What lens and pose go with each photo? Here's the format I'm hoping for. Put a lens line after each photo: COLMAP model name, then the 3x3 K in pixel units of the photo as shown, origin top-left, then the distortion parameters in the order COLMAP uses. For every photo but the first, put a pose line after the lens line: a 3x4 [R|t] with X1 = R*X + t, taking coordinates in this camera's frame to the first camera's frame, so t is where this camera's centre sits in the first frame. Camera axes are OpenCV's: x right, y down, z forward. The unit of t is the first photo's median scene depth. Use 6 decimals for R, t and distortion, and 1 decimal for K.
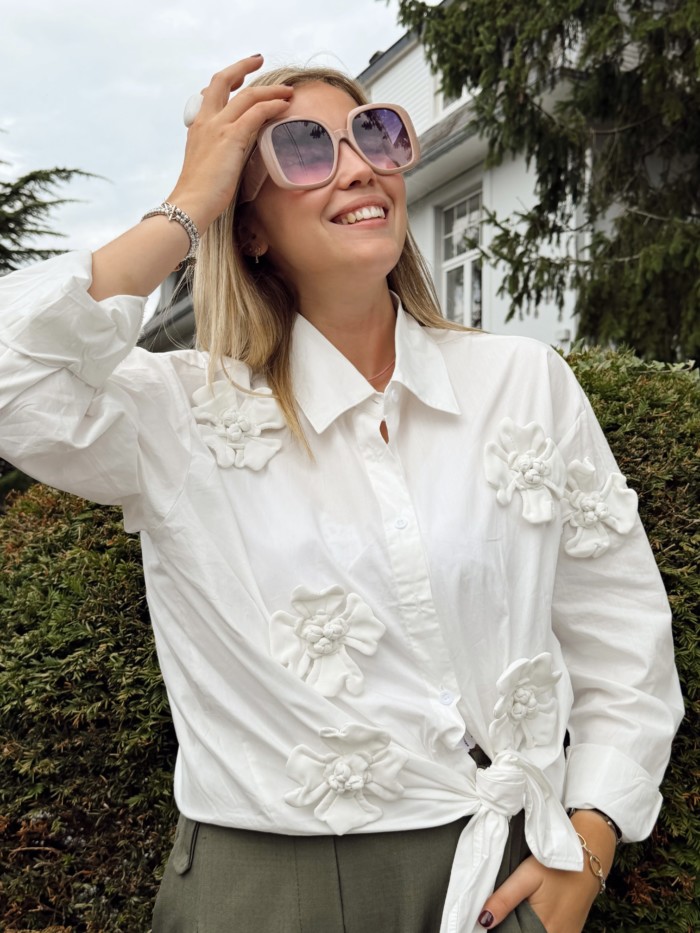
lens RADIAL K [[1131.6, 0, 361.5], [0, 1131.6, 479.1], [0, 0, 1]] dist [0.074494, 0.000000]
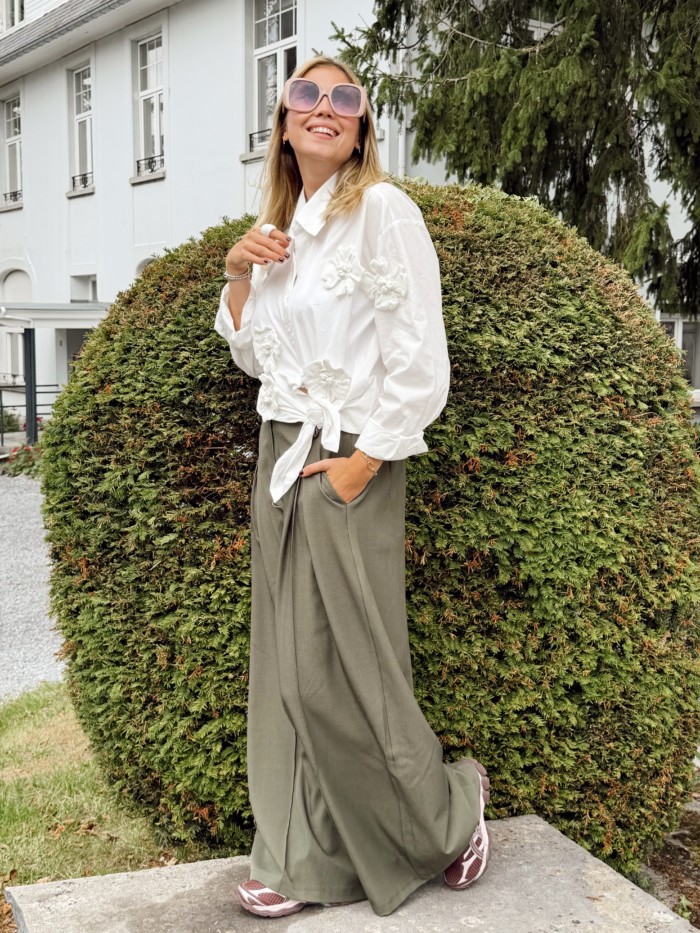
lens RADIAL K [[1263.7, 0, 355.9], [0, 1263.7, 430.8], [0, 0, 1]] dist [0.142179, 0.000000]
pose [[0.982498, -0.005828, 0.186184, -0.110783], [-0.016198, 0.993051, 0.116566, 0.009112], [-0.185569, -0.117542, 0.975576, -0.282952]]
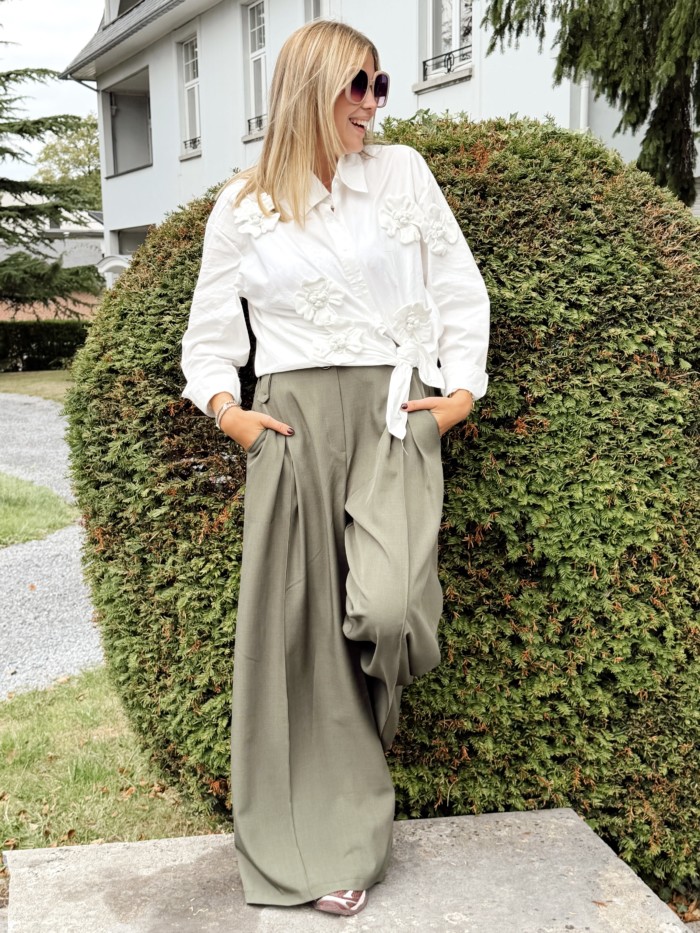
lens RADIAL K [[1321.0, 0, 306.2], [0, 1321.0, 467.8], [0, 0, 1]] dist [0.178086, 0.000000]
pose [[0.999622, -0.016251, -0.022174, -0.016042], [0.020022, 0.983072, 0.182122, 0.002993], [0.018839, -0.182497, 0.983026, -0.281306]]
